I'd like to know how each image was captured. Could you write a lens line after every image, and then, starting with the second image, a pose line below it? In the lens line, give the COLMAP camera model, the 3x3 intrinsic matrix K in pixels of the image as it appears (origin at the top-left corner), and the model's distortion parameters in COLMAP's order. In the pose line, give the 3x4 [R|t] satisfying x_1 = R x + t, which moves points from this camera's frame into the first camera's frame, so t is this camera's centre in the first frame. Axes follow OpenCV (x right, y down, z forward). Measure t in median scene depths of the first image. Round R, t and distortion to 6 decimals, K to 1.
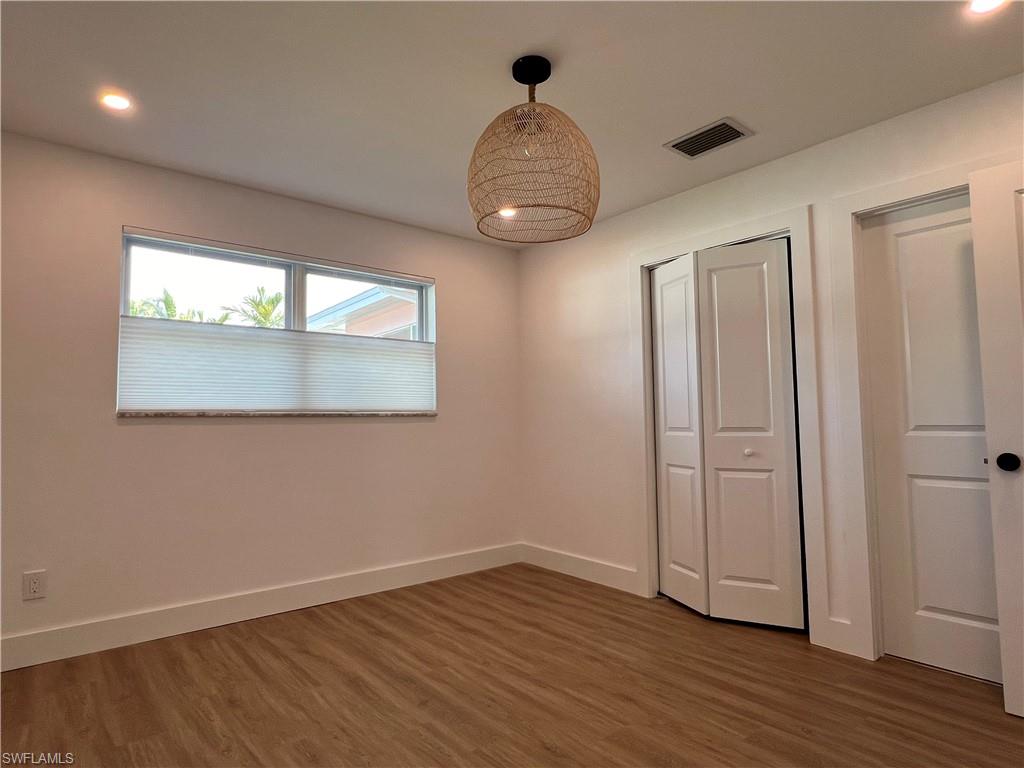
lens RADIAL K [[575.0, 0, 508.1], [0, 575.0, 379.1], [0, 0, 1]] dist [-0.001053, -0.001243]
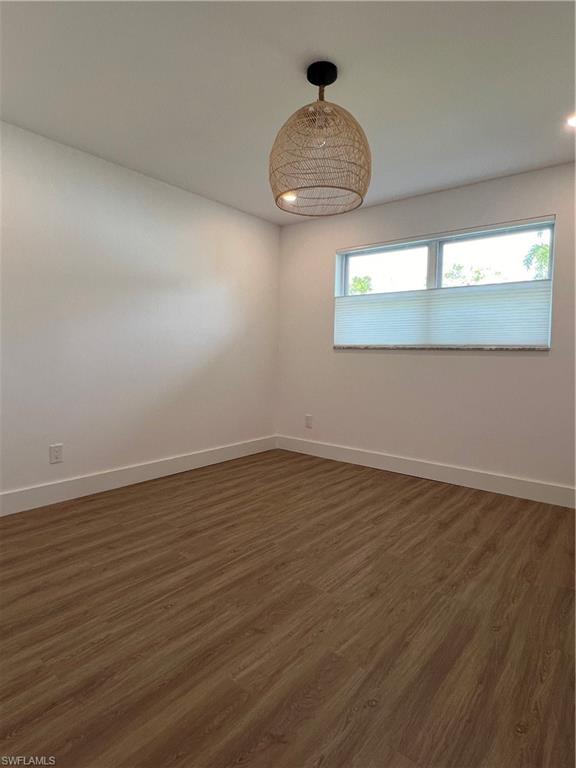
lens RADIAL K [[431.2, 0, 291.5], [0, 431.2, 377.8], [0, 0, 1]] dist [-0.001053, -0.001243]
pose [[0.207634, 0.066332, -0.975955, 0.783993], [0.046573, 0.995896, 0.077596, 0.045017], [0.977097, -0.061565, 0.203692, 0.556537]]
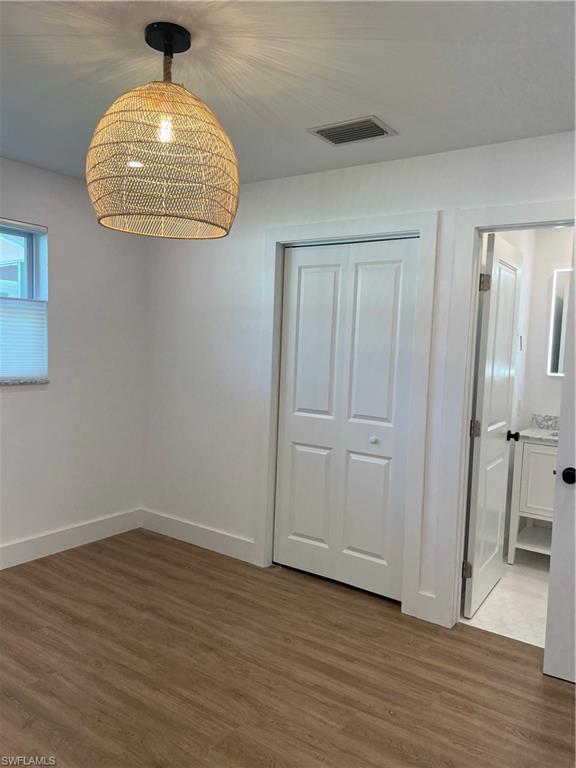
lens RADIAL K [[577.2, 0, 287.4], [0, 577.2, 381.4], [0, 0, 1]] dist [0.034670, -0.027629]
pose [[0.964200, 0.028257, 0.263667, -0.002252], [-0.066037, 0.988568, 0.135546, -0.128452], [-0.256822, -0.148105, 0.955043, 0.036390]]
